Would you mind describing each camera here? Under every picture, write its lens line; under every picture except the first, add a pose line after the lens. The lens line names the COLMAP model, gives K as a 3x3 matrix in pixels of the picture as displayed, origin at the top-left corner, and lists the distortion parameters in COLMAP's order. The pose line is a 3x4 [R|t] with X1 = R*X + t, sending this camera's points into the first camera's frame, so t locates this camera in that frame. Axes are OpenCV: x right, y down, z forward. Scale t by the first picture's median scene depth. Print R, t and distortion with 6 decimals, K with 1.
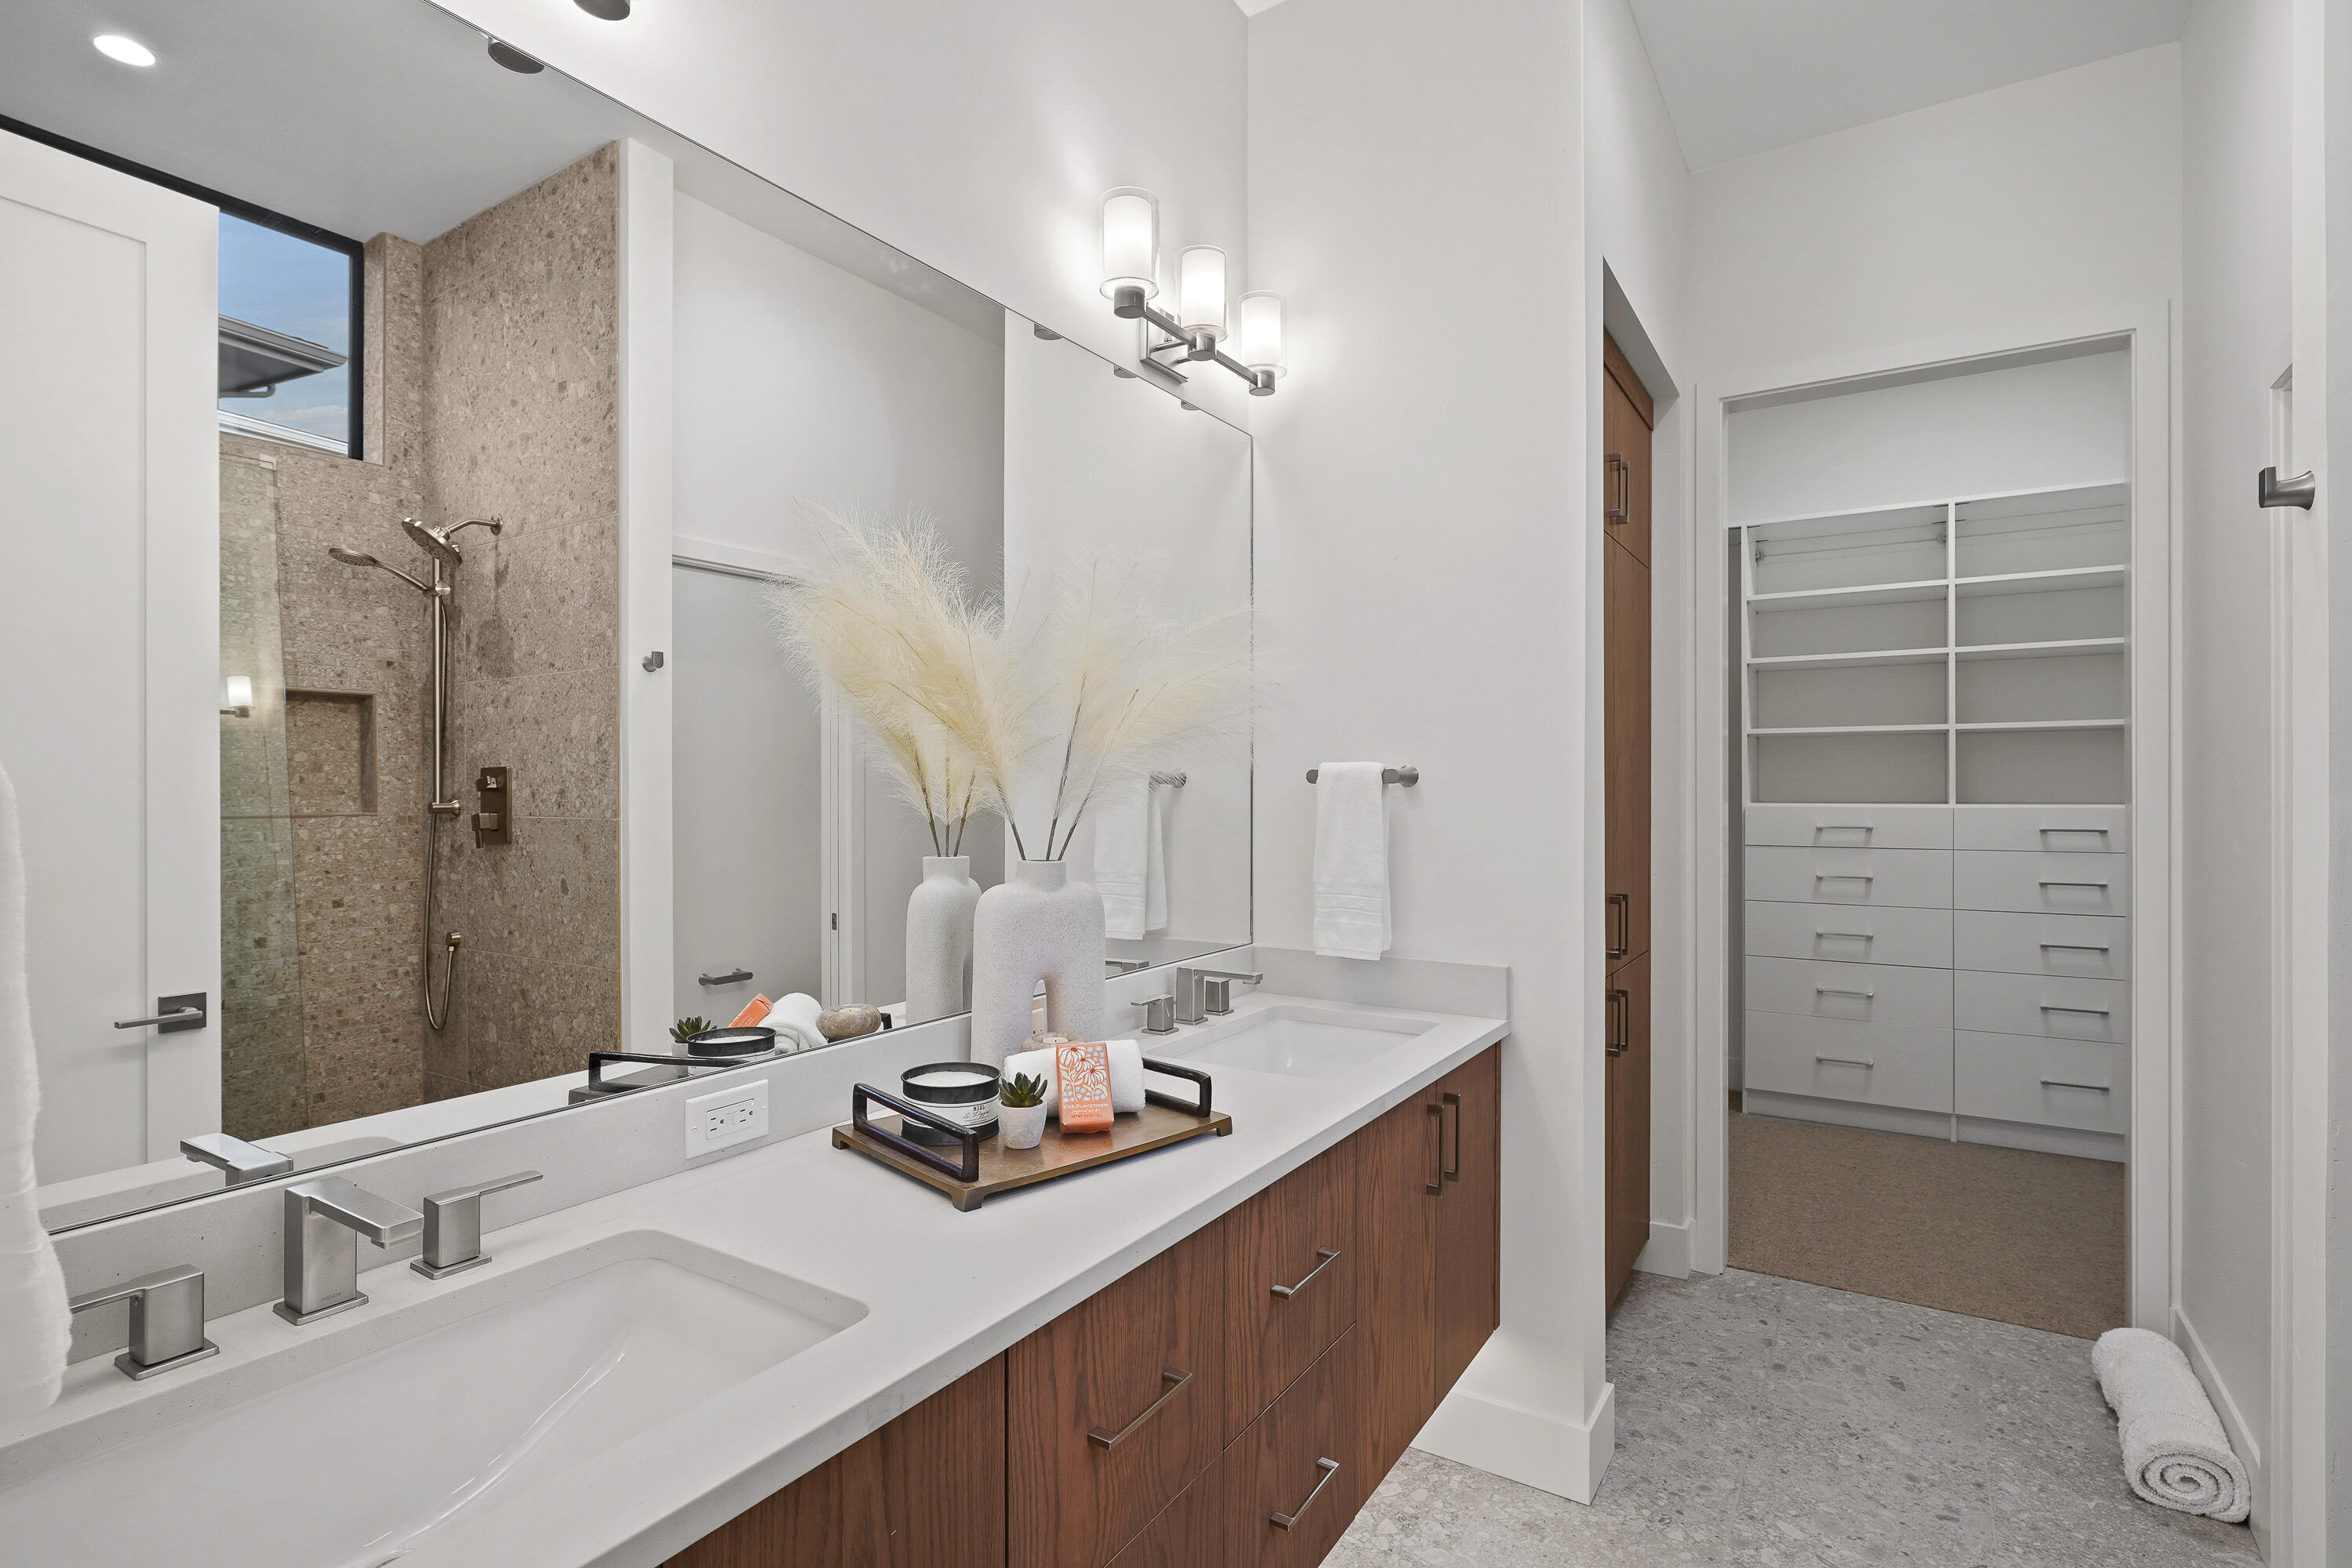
lens RADIAL K [[1127.5, 0, 1198.7], [0, 1127.5, 791.0], [0, 0, 1]] dist [-0.009522, 0.006244]
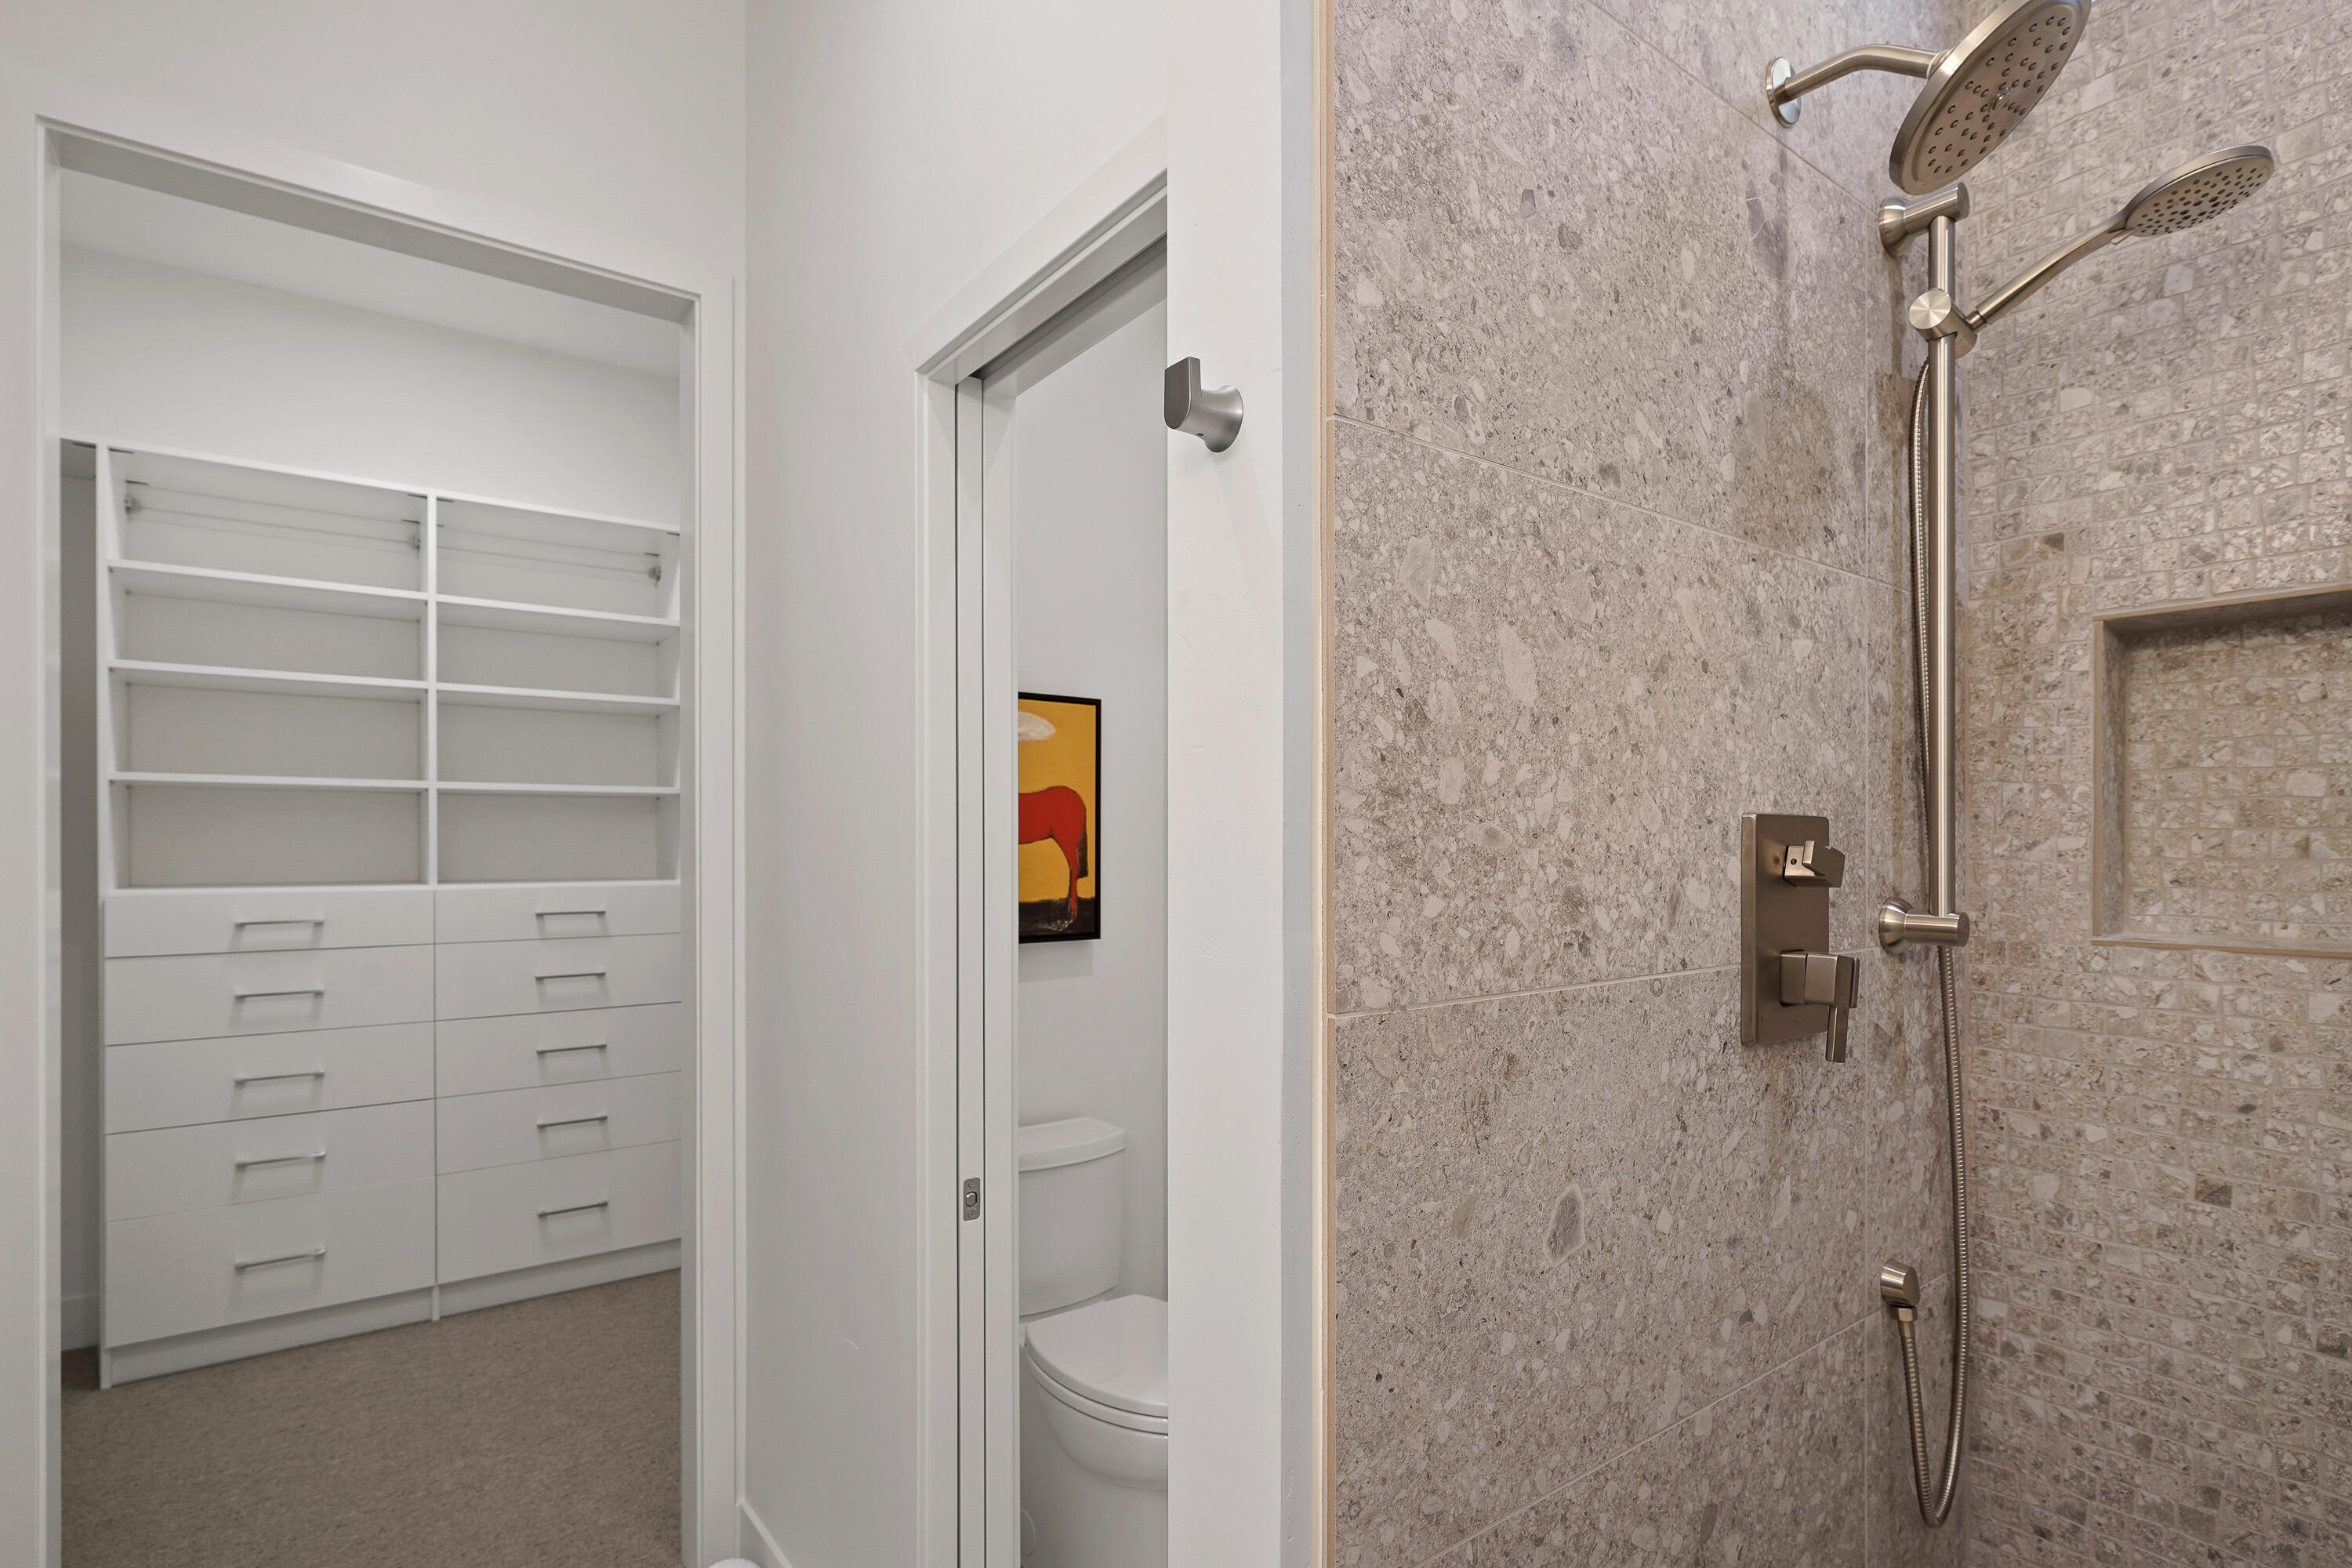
lens RADIAL K [[1127.5, 0, 1144.8], [0, 1127.5, 849.5], [0, 0, 1]] dist [-0.009522, 0.006244]
pose [[0.367117, -0.000717, 0.930174, 0.126306], [0.001579, 0.999999, 0.000148, -0.011775], [-0.930173, 0.001414, 0.367118, 0.251877]]
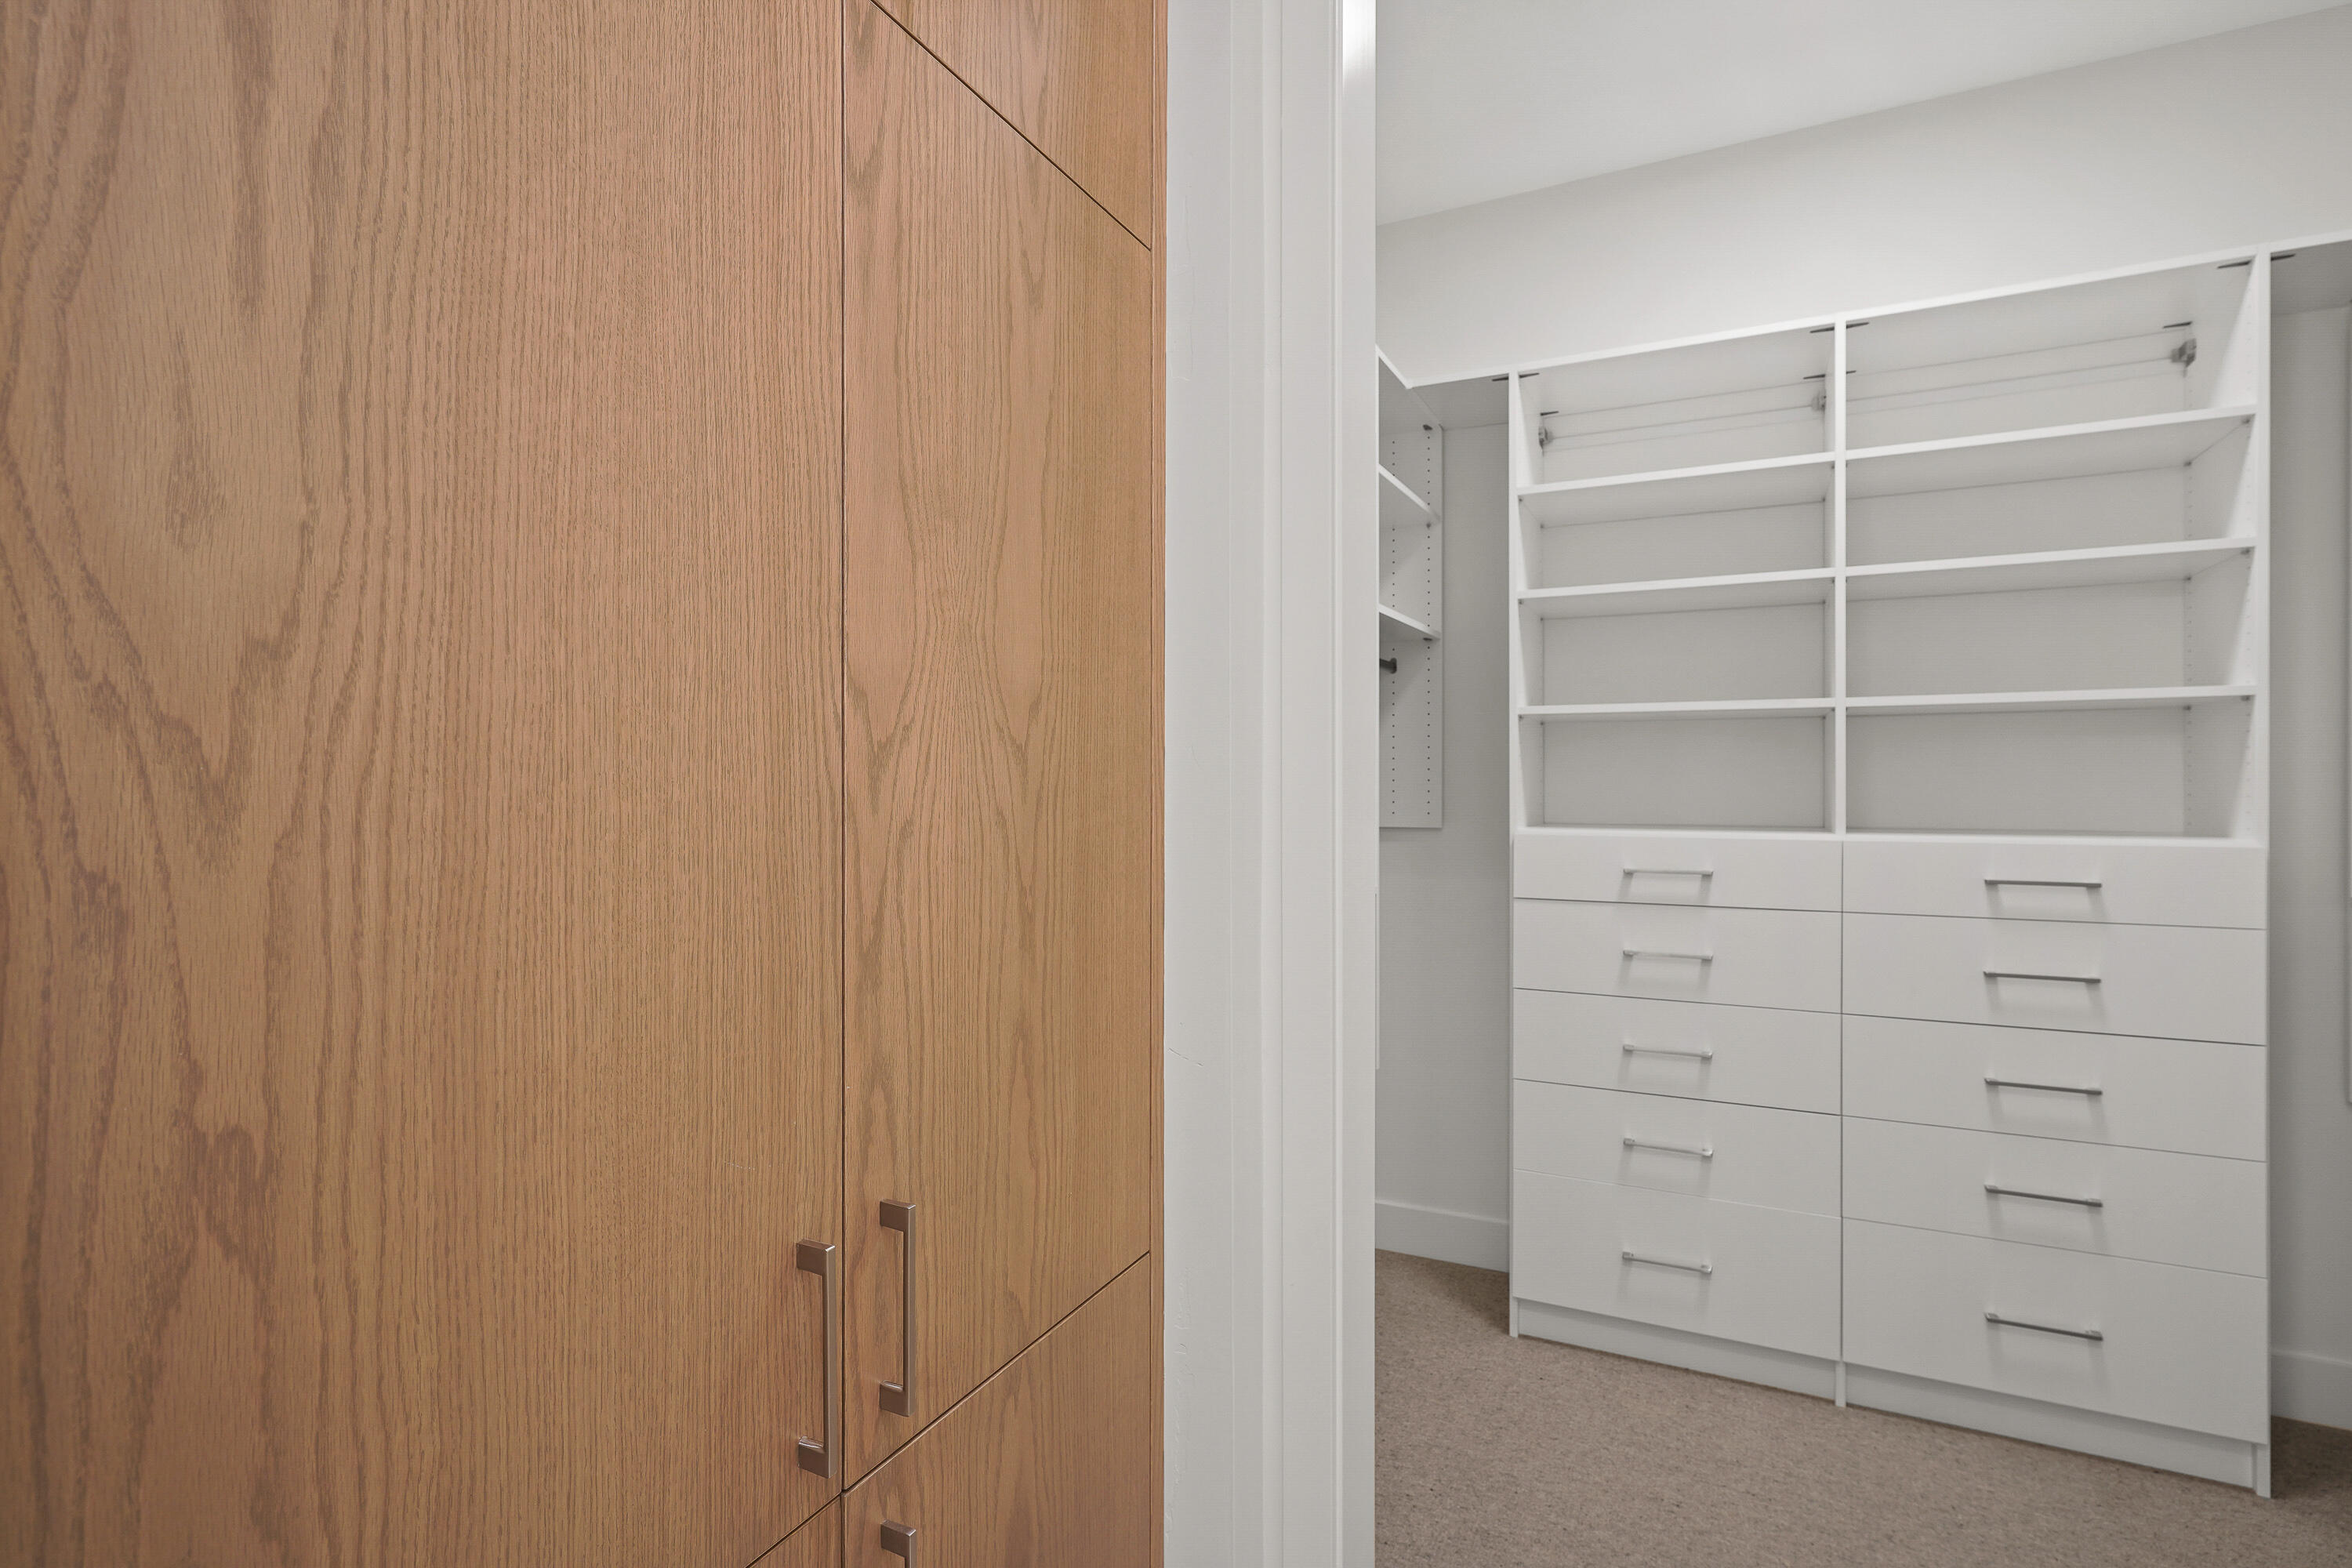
lens RADIAL K [[1127.5, 0, 1198.9], [0, 1127.5, 788.8], [0, 0, 1]] dist [-0.009522, 0.006244]
pose [[0.993648, 0.002104, 0.112514, 0.262410], [-0.002245, 0.999997, 0.001121, -0.011535], [-0.112511, -0.001366, 0.993650, 0.439250]]
